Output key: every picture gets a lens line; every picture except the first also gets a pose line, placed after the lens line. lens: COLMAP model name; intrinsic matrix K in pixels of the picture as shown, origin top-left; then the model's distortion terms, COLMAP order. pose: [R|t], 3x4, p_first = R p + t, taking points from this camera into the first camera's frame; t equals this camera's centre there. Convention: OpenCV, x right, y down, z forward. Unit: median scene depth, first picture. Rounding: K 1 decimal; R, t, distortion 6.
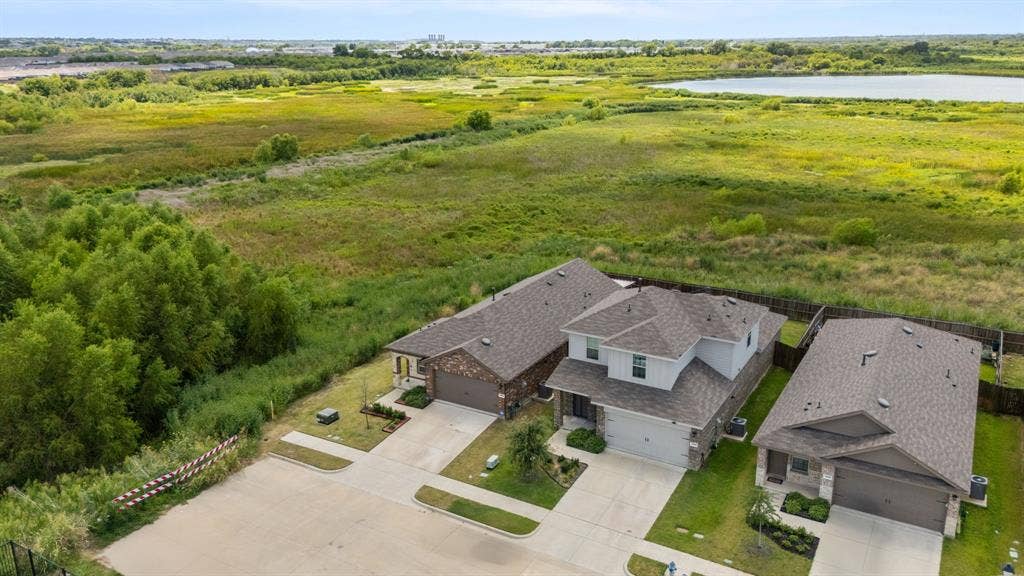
lens RADIAL K [[814.4, 0, 512.0], [0, 814.4, 288.0], [0, 0, 1]] dist [0.090726, -0.000939]
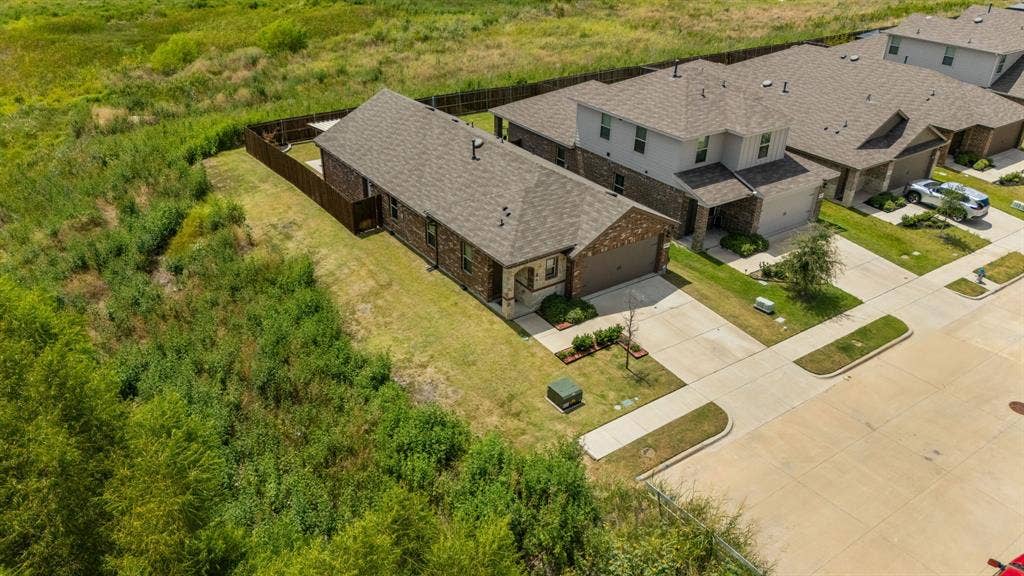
lens RADIAL K [[764.8, 0, 512.0], [0, 764.8, 288.0], [0, 0, 1]] dist [0.044899, -0.009564]
pose [[0.404818, -0.426464, 0.808858, -0.422244], [0.239279, 0.903163, 0.356430, -0.078690], [-0.882535, 0.049253, 0.467661, 0.489761]]
